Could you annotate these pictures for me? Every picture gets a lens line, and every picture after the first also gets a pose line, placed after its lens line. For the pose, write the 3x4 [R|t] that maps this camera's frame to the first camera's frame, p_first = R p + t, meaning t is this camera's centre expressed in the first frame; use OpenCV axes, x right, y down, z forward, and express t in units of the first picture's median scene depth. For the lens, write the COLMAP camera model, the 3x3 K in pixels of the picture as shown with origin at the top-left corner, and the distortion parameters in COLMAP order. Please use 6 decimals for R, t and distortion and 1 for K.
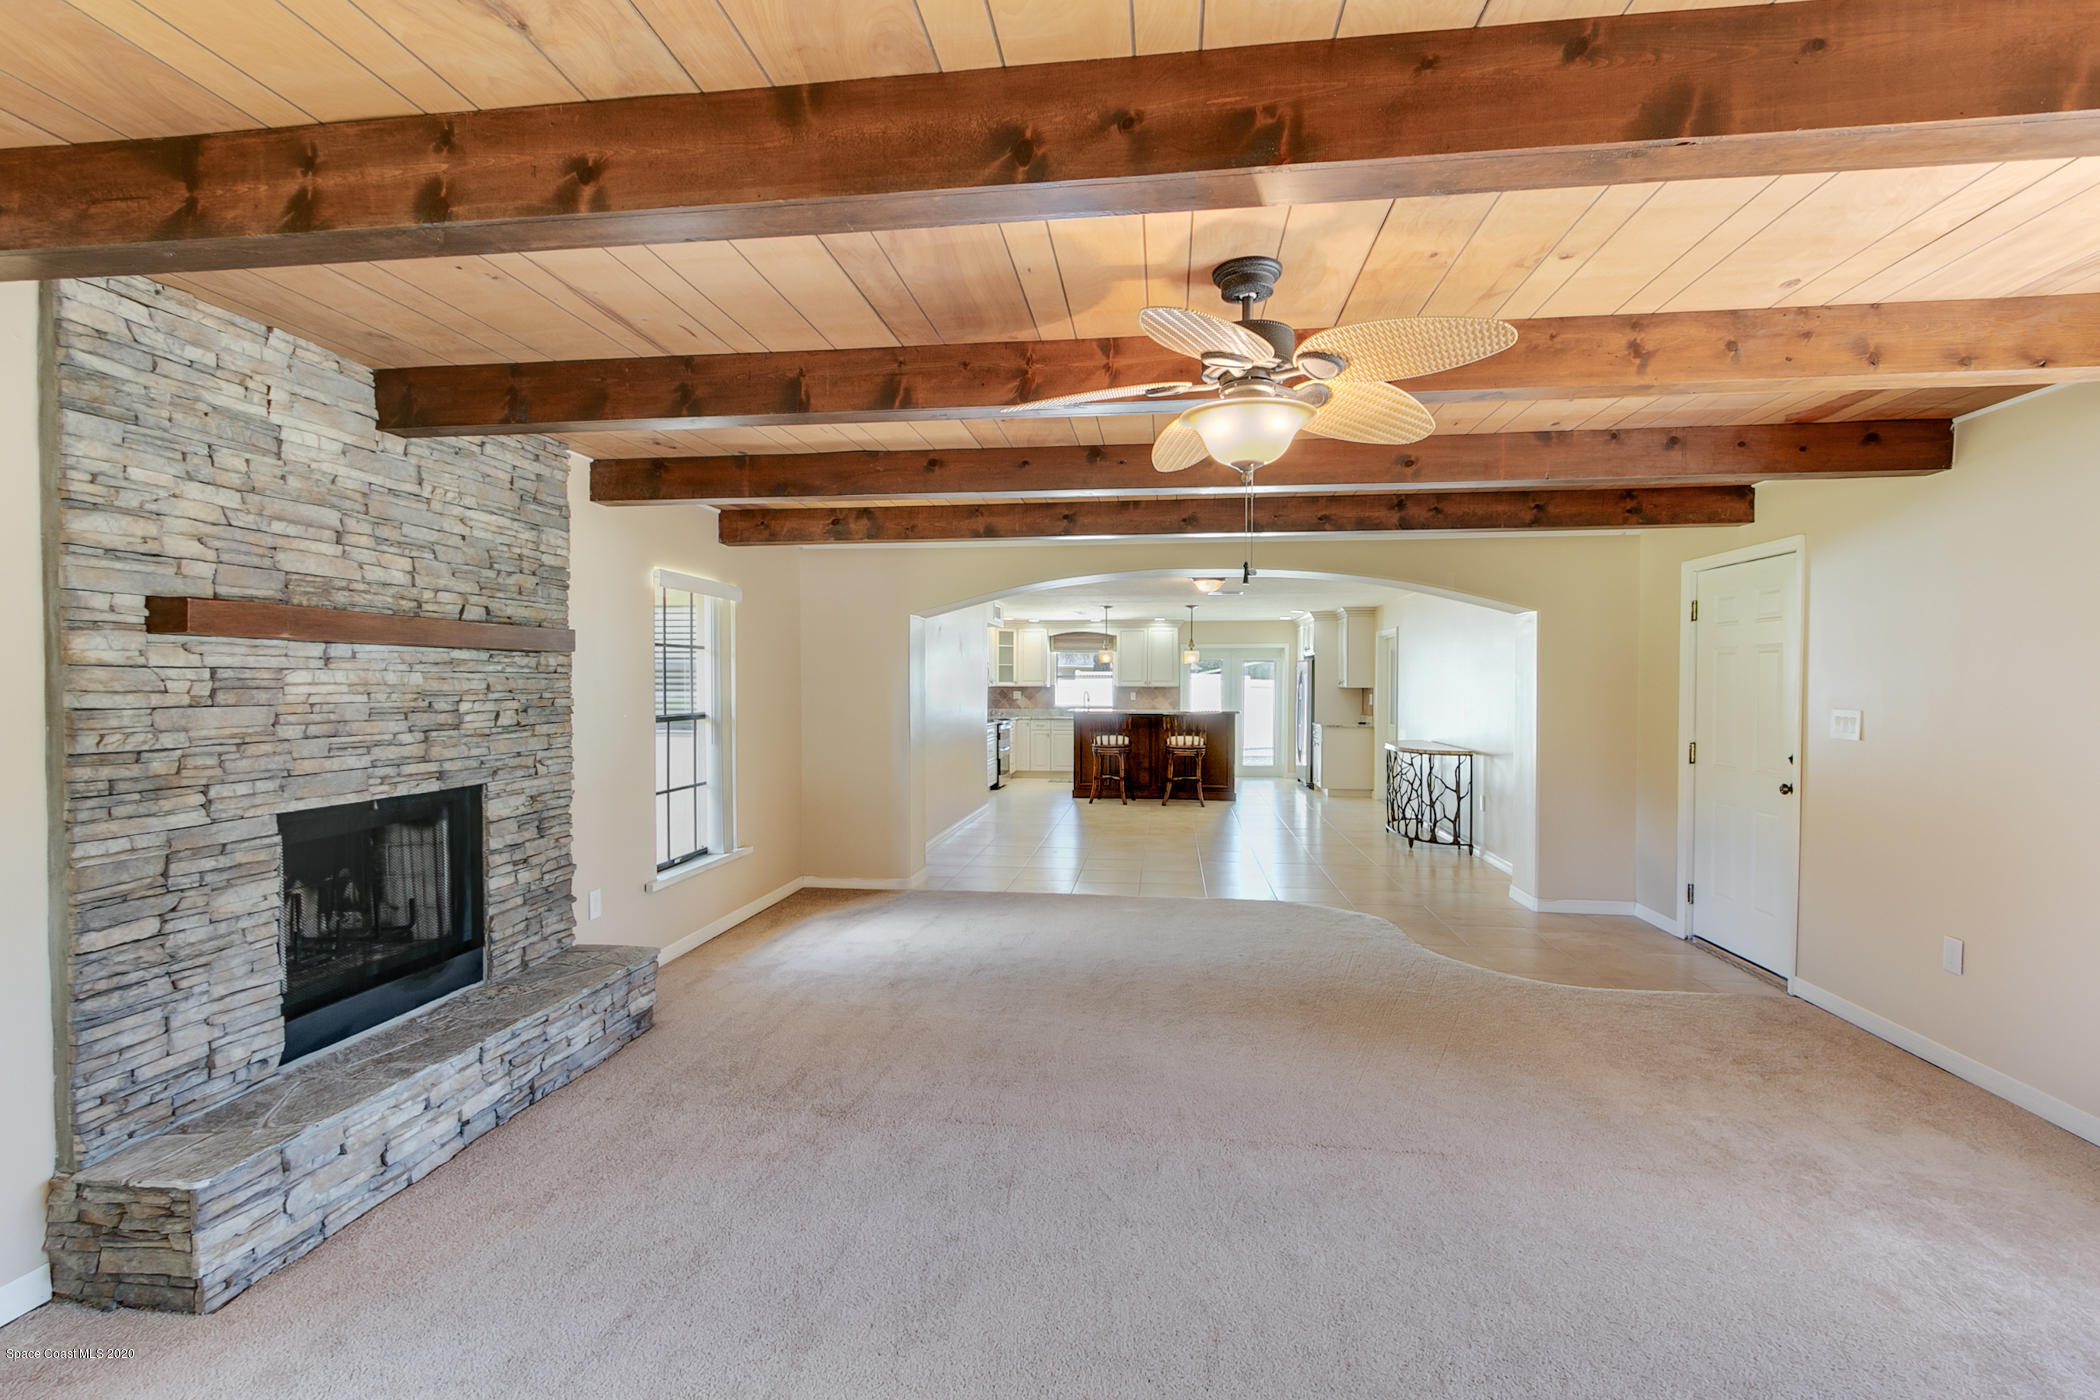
lens RADIAL K [[958.5, 0, 1035.7], [0, 958.5, 700.5], [0, 0, 1]] dist [-0.001305, -0.001653]
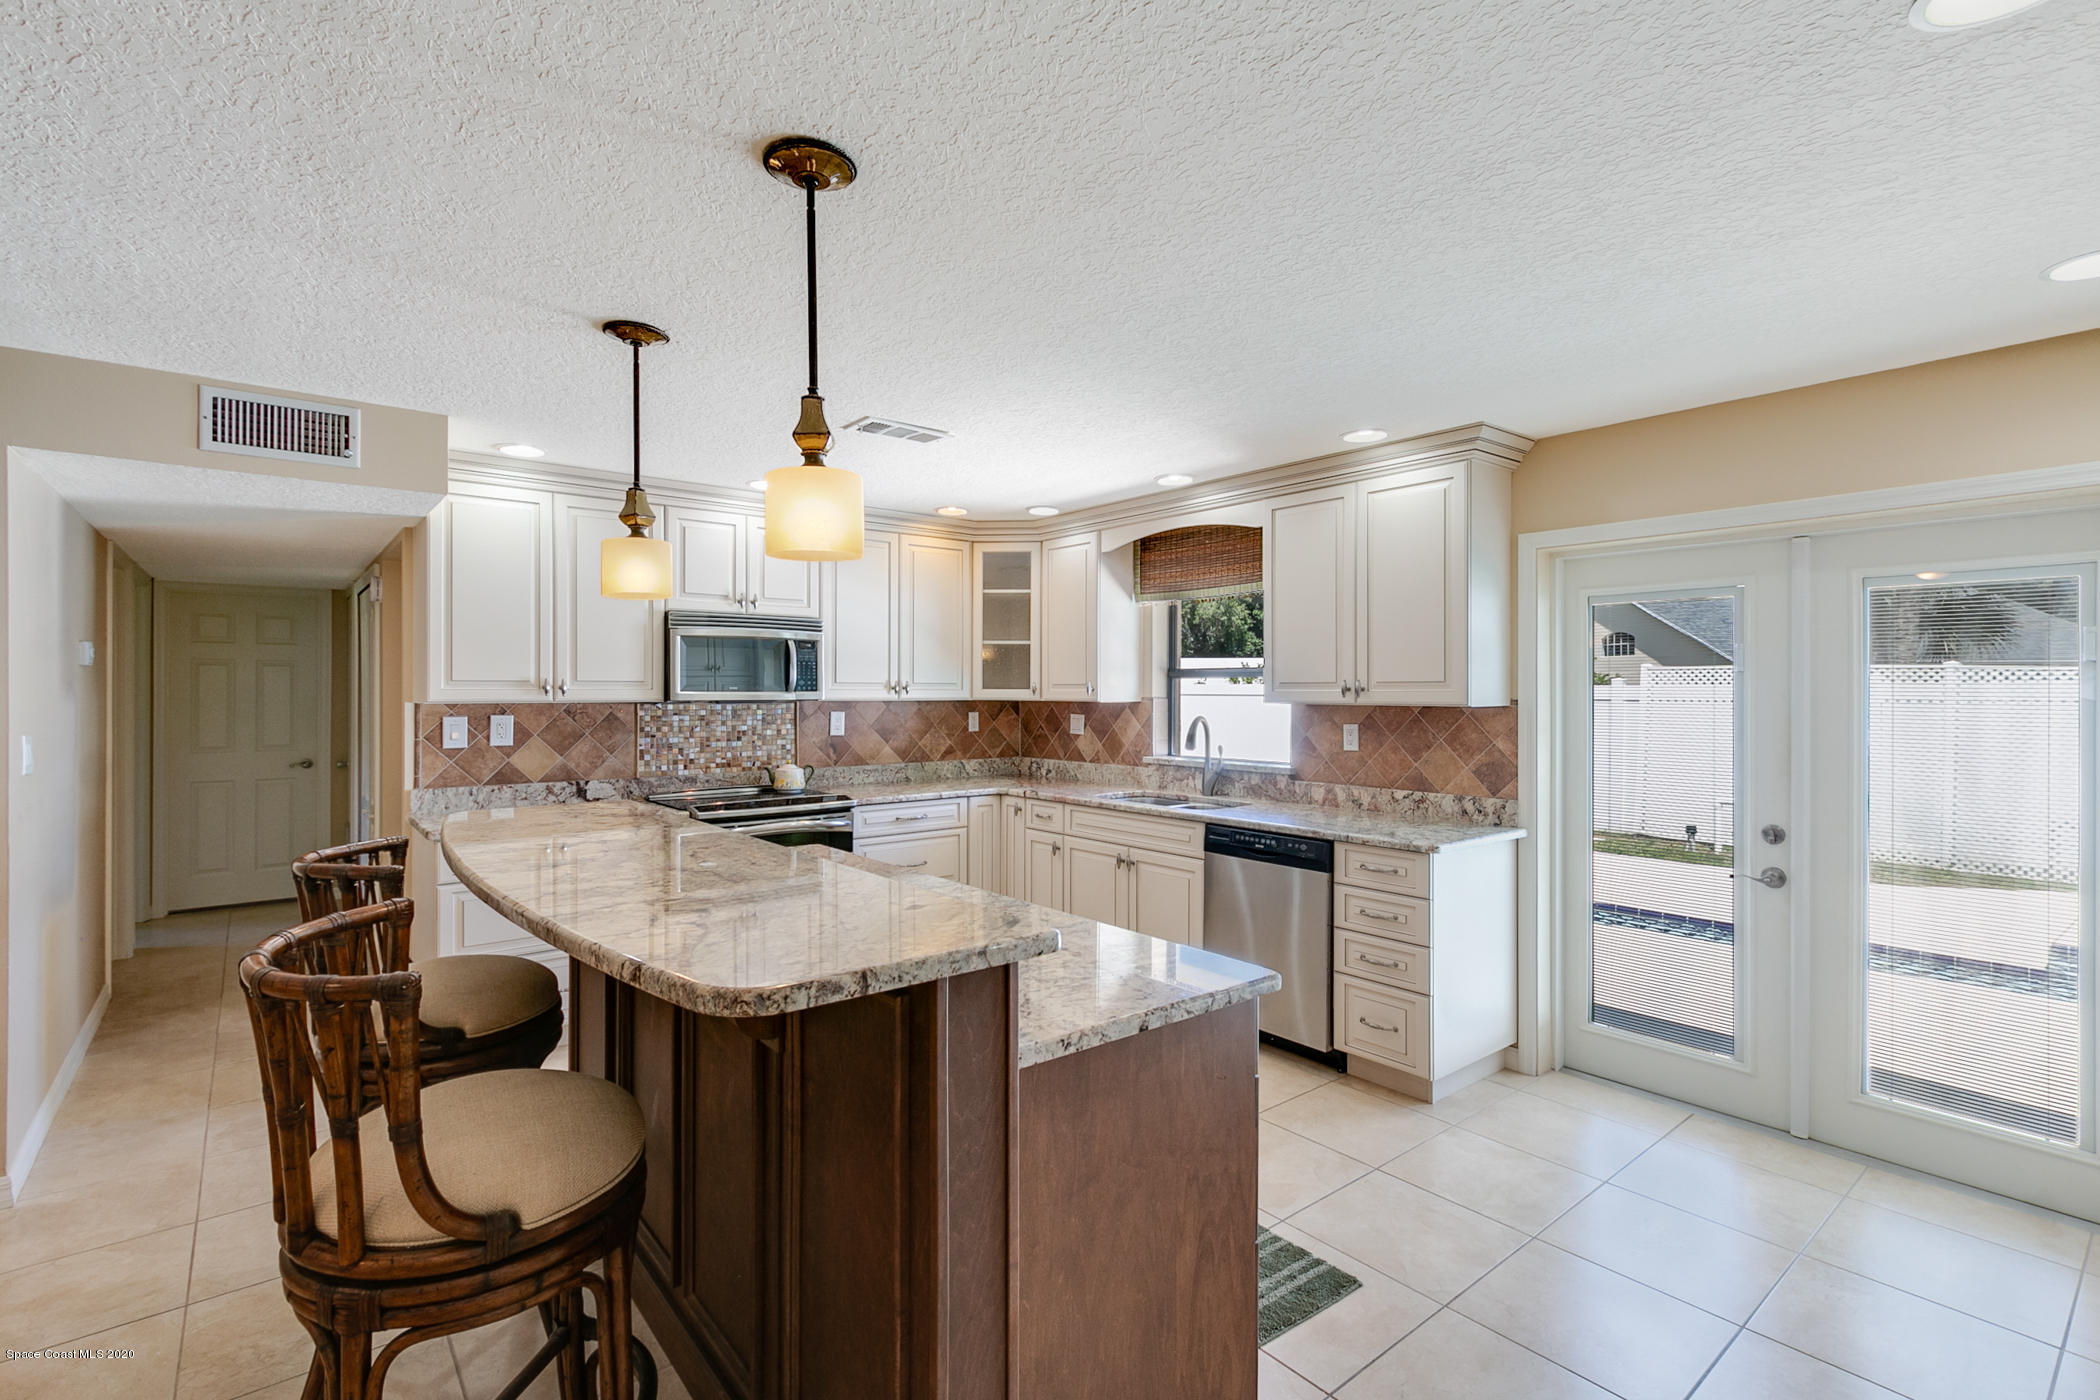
lens RADIAL K [[958.5, 0, 1035.5], [0, 958.5, 702.4], [0, 0, 1]] dist [-0.001305, -0.001653]
pose [[0.730648, 0.008095, -0.682706, 0.943649], [-0.012887, 0.999915, -0.001935, -0.055132], [0.682632, 0.010212, 0.730691, 3.030426]]
